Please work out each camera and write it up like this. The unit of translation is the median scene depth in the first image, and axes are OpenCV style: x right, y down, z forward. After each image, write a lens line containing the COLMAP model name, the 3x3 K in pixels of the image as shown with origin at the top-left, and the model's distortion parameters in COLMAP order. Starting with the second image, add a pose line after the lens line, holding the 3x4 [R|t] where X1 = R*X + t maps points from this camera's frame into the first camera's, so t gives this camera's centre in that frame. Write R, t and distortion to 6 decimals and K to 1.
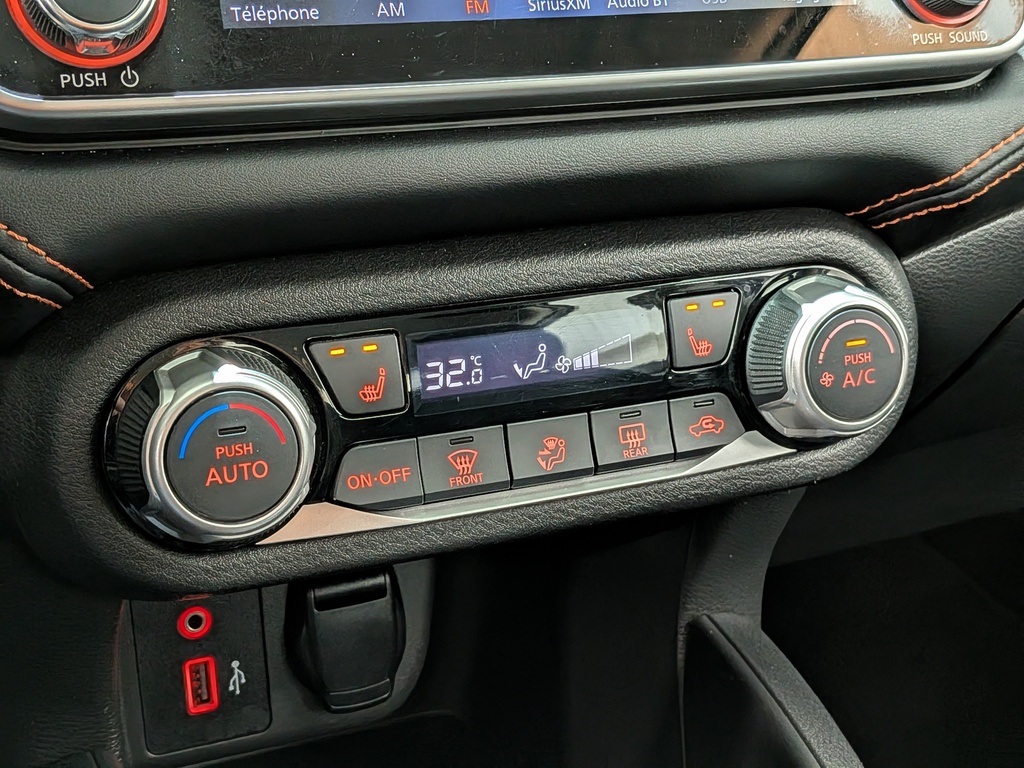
lens RADIAL K [[1442.4, 0, 481.1], [0, 1442.4, 404.4], [0, 0, 1]] dist [0.101825, -0.198524]
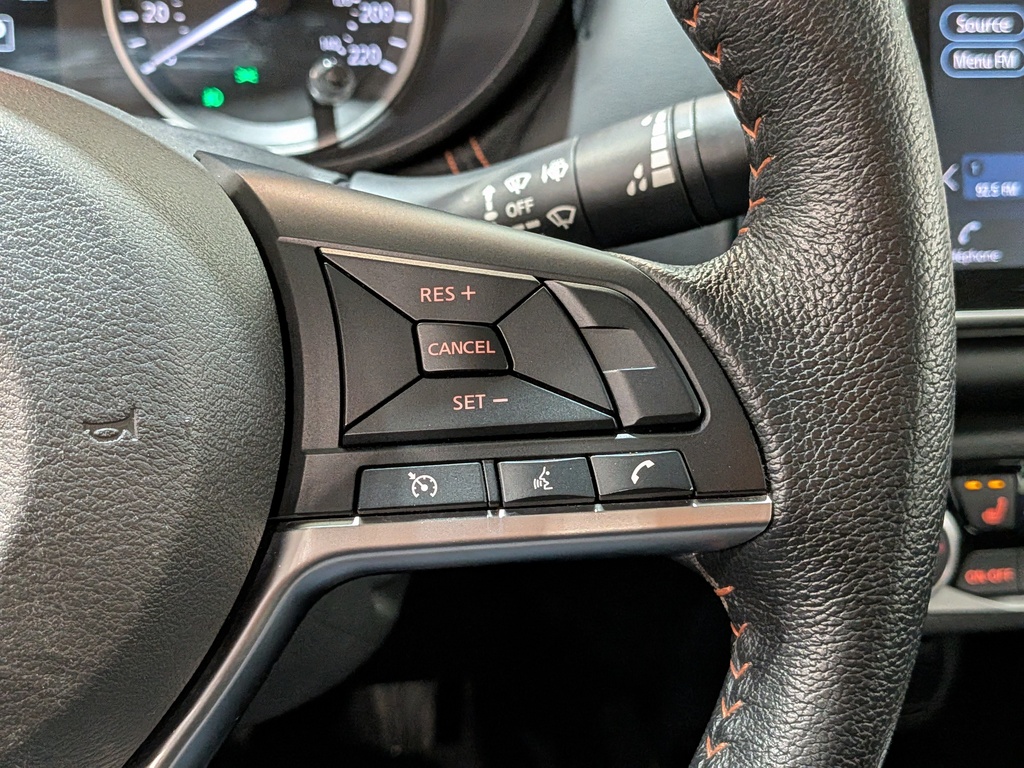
lens RADIAL K [[1442.4, 0, 481.1], [0, 1442.4, 404.4], [0, 0, 1]] dist [0.101825, -0.198524]
pose [[0.974184, 0.107410, -0.198567, -0.286452], [-0.098834, 0.993711, 0.052640, -0.139016], [0.202972, -0.031656, 0.978673, -0.491781]]
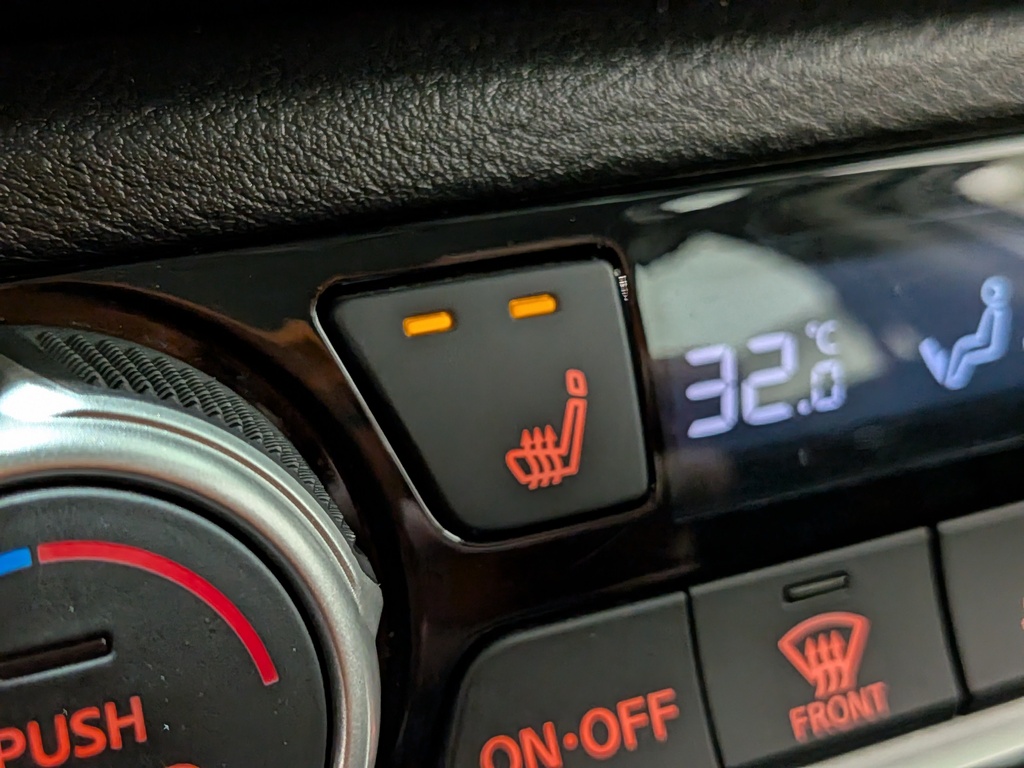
lens RADIAL K [[1442.4, 0, 481.1], [0, 1442.4, 404.4], [0, 0, 1]] dist [0.101825, -0.198524]
pose [[0.997517, -0.054284, 0.044857, -0.099412], [0.055017, 0.998369, -0.015255, -0.014482], [-0.043956, 0.017685, 0.998877, 0.682261]]
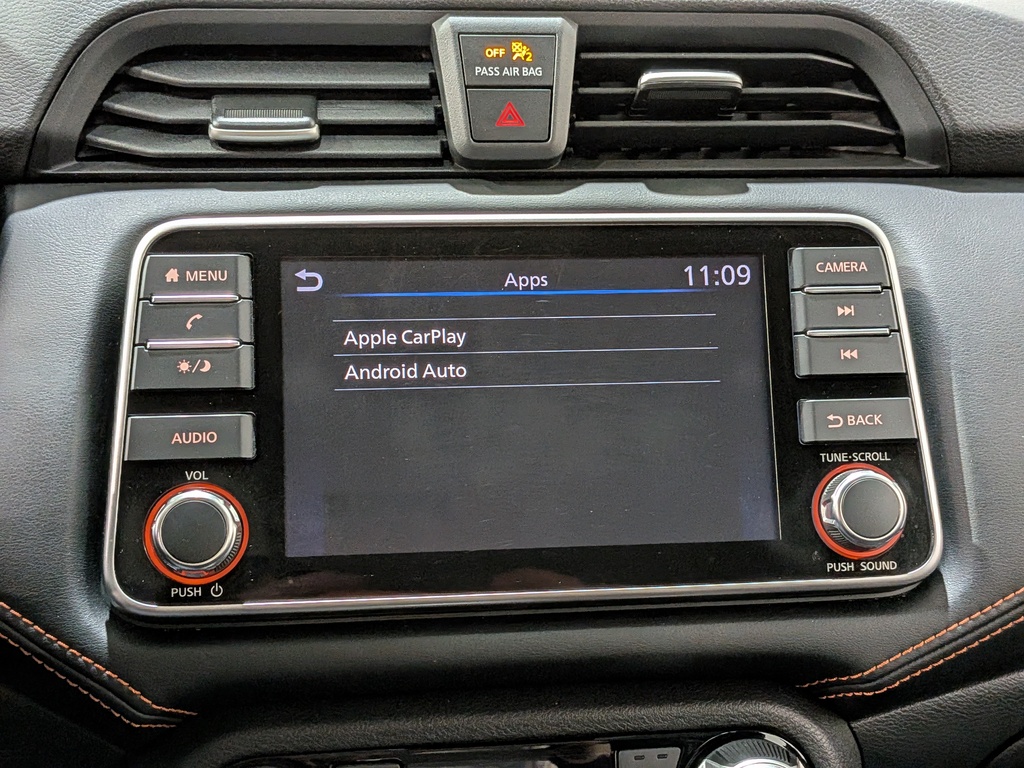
lens RADIAL K [[1440.1, 0, 547.2], [0, 1440.1, 409.2], [0, 0, 1]] dist [0.097781, -0.160301]
pose [[0.963983, 0.062869, -0.258428, 0.414317], [-0.094685, 0.989123, -0.112566, -0.241424], [0.248541, 0.132981, 0.959450, -0.344881]]
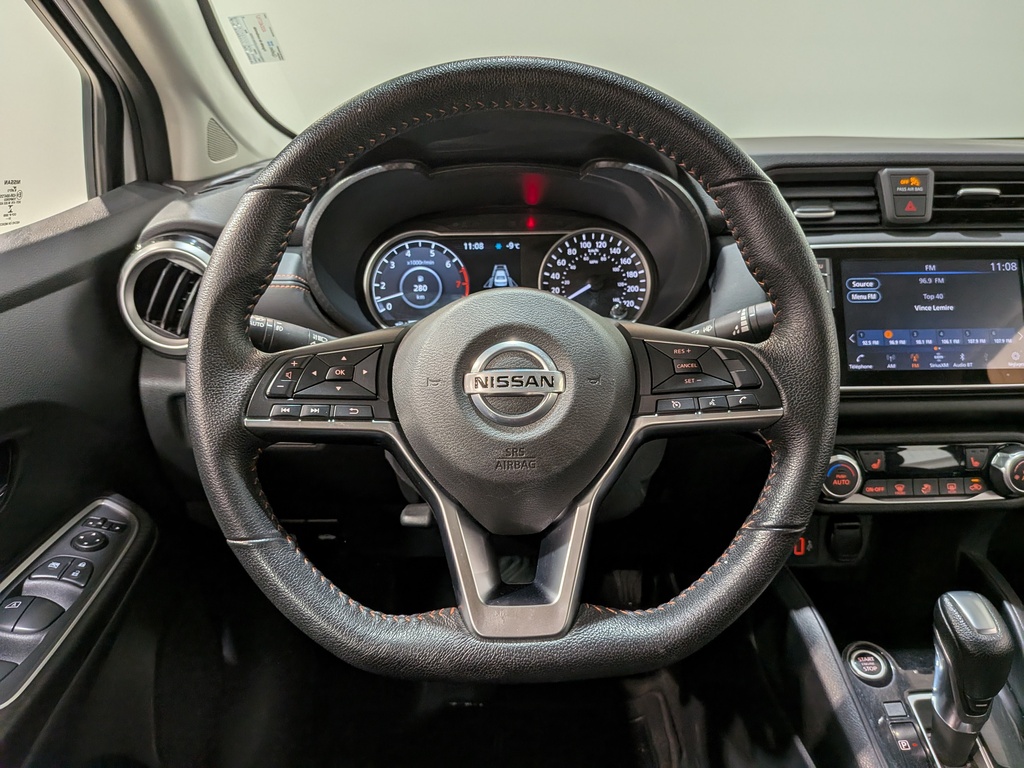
lens RADIAL K [[718.2, 0, 524.7], [0, 718.2, 390.6], [0, 0, 1]] dist [0.079758, -0.142658]
pose [[0.928034, 0.076053, -0.364648, -0.243561], [-0.113851, 0.990002, -0.083272, 0.058223], [0.354669, 0.118795, 0.927414, -1.059360]]
